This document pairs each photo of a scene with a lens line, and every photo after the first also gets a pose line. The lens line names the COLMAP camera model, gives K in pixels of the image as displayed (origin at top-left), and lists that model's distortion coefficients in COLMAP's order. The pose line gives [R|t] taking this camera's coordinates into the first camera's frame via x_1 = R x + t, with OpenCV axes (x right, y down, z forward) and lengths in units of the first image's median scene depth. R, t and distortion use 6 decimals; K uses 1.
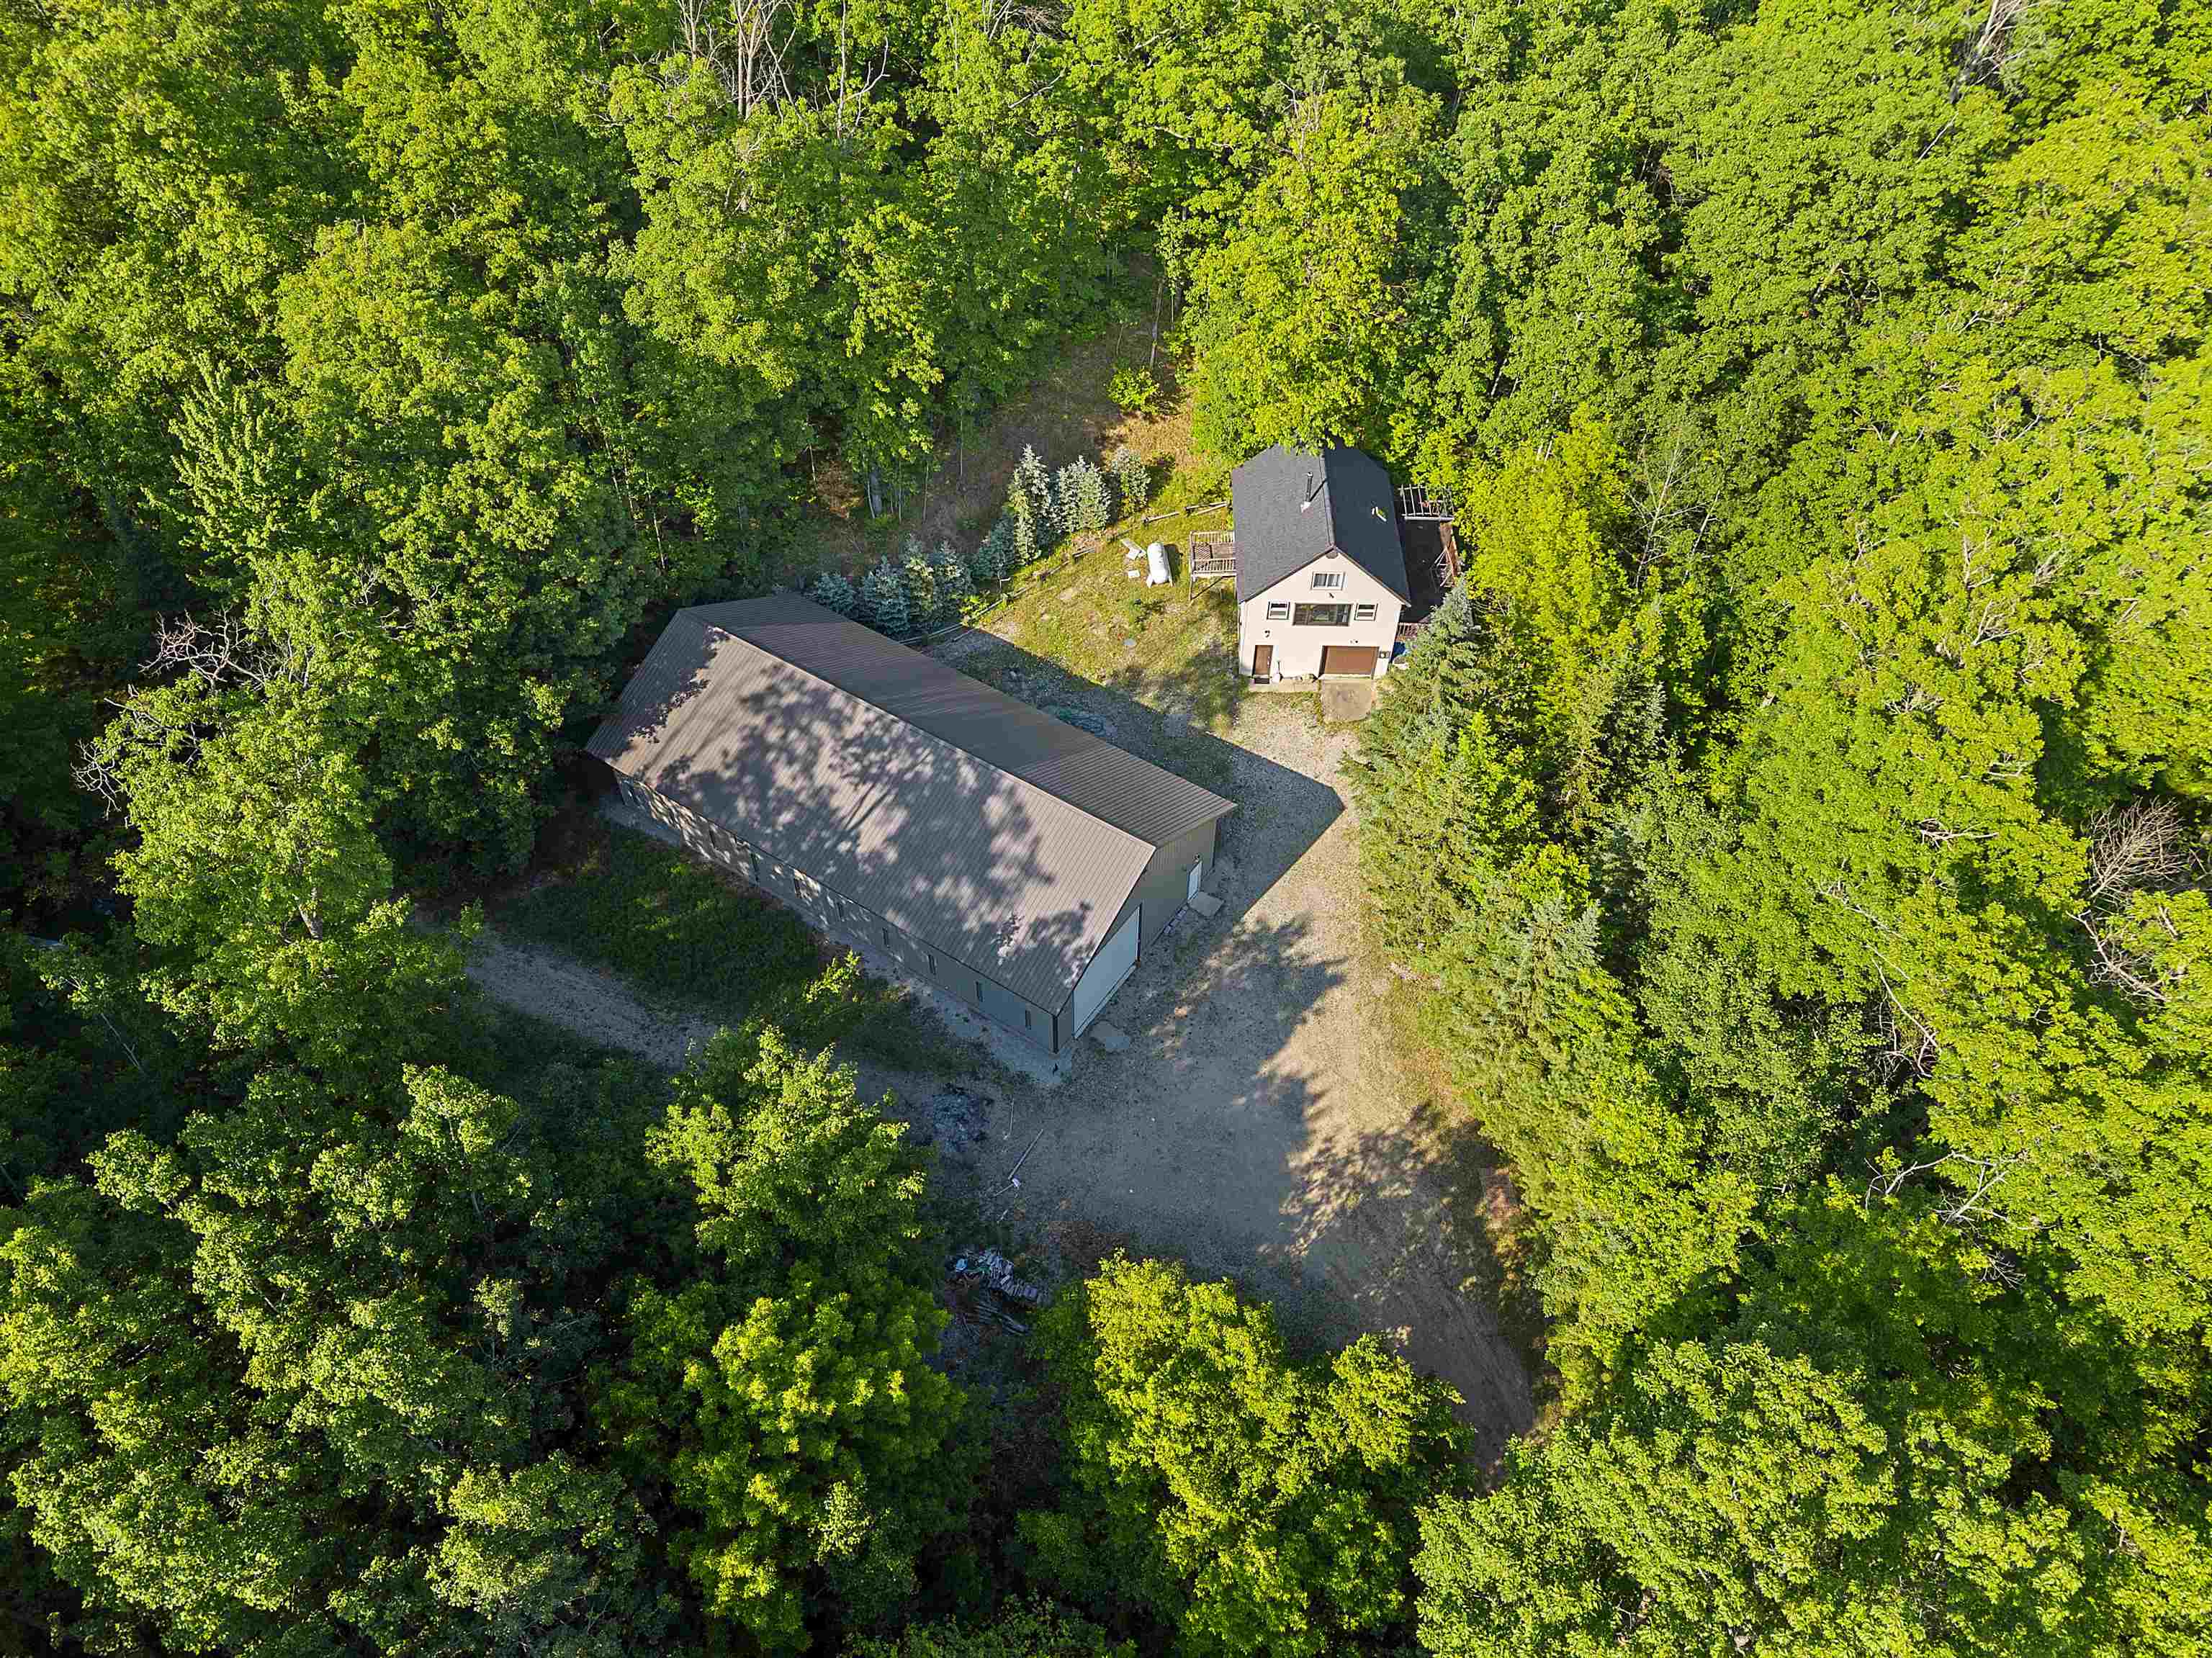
lens RADIAL K [[1464.2, 0, 1097.2], [0, 1464.2, 833.0], [0, 0, 1]] dist [0.029850, -0.027440]
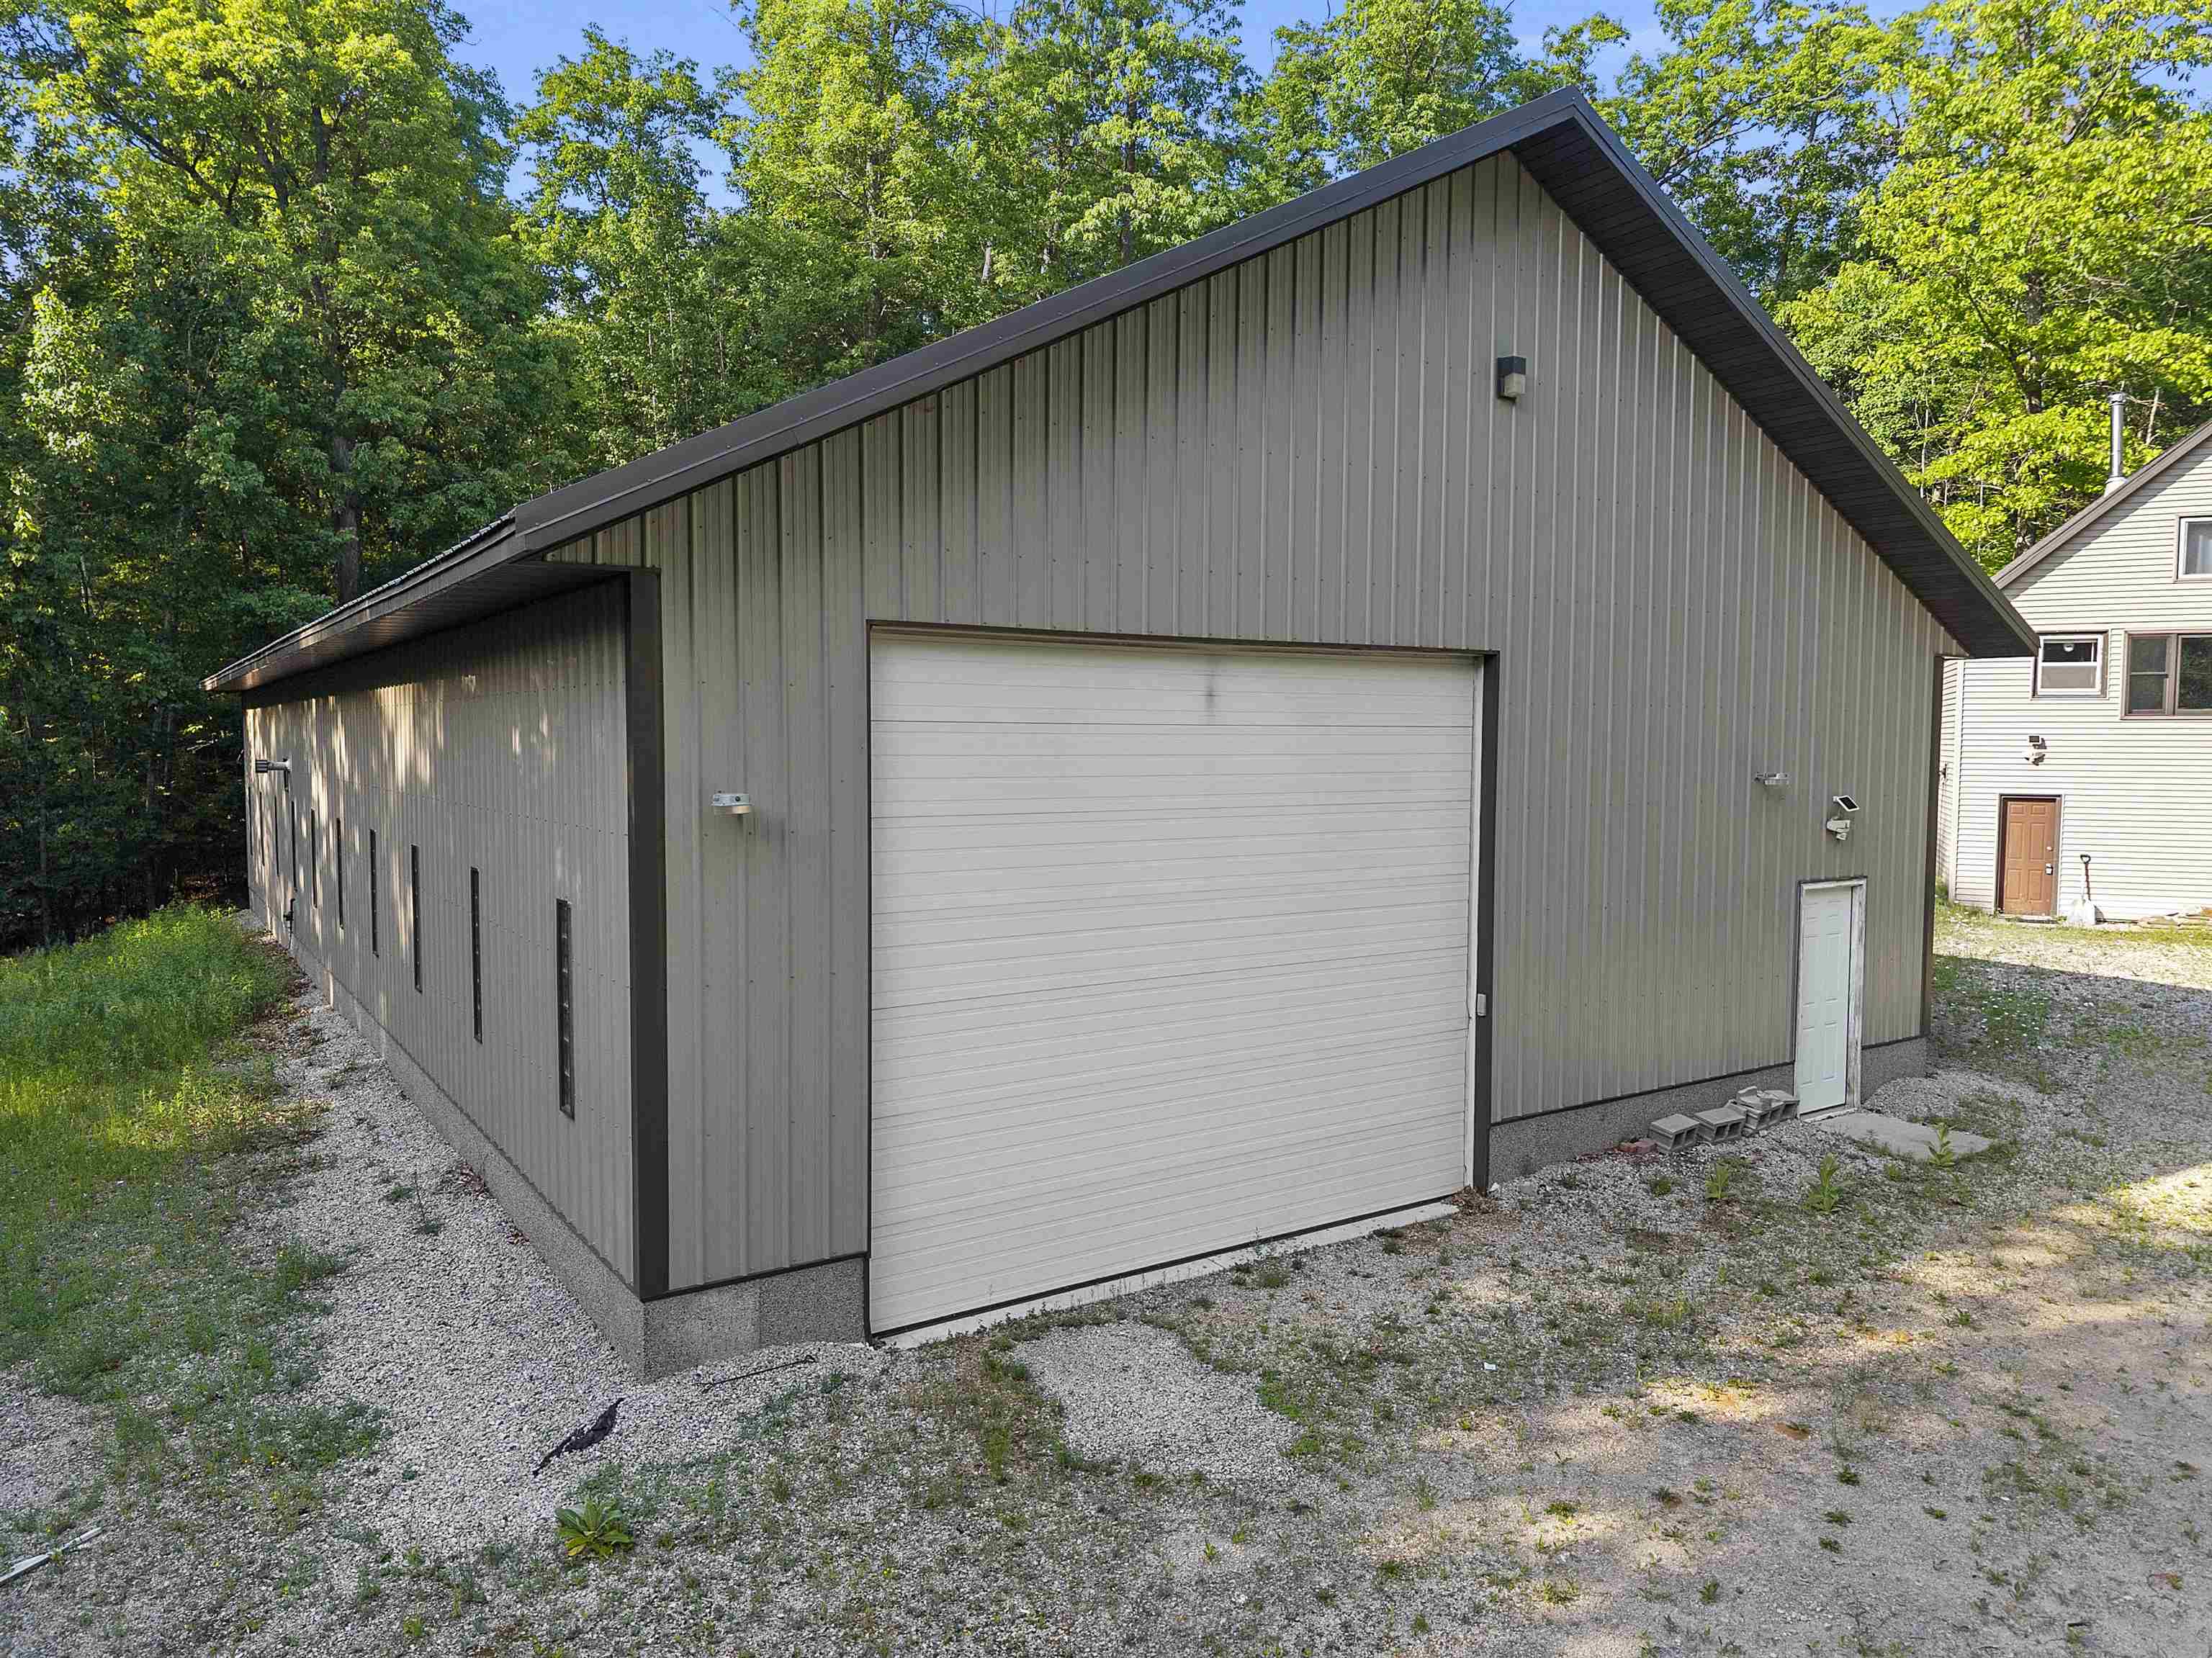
lens RADIAL K [[1464.2, 0, 1107.9], [0, 1464.2, 818.1], [0, 0, 1]] dist [0.029850, -0.027440]
pose [[0.934628, 0.025471, -0.354714, 0.037149], [-0.263980, 0.718043, -0.643994, 0.149337], [0.238297, 0.695533, 0.677827, 0.726340]]
